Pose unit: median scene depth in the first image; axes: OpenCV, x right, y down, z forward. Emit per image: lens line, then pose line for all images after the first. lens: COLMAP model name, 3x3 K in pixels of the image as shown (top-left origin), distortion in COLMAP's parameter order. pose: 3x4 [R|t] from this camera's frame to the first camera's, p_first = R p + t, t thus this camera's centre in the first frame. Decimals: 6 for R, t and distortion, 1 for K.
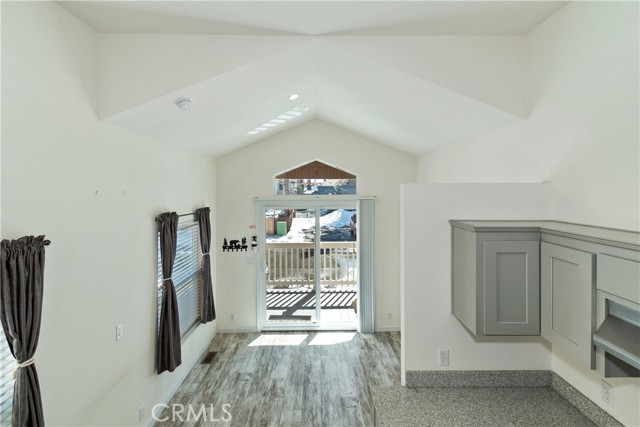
lens RADIAL K [[290.3, 0, 320.8], [0, 290.3, 187.6], [0, 0, 1]] dist [0.000695, -0.000467]
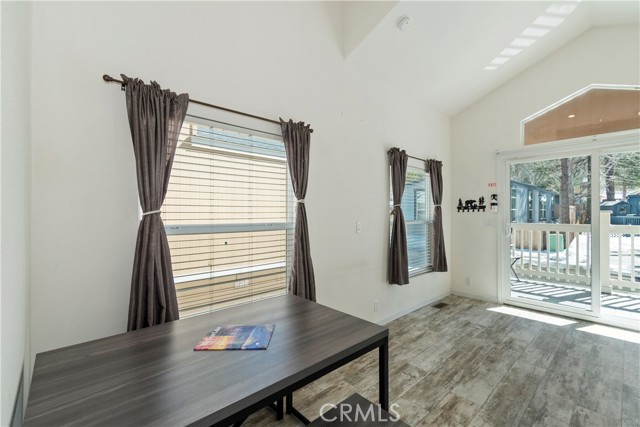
lens RADIAL K [[282.5, 0, 315.5], [0, 282.5, 212.6], [0, 0, 1]] dist [0.002187, -0.000017]
pose [[0.657139, 0.001175, -0.753769, 0.073562], [0.003260, 0.999985, 0.004401, 0.248159], [0.753763, -0.005350, 0.657125, 0.019324]]
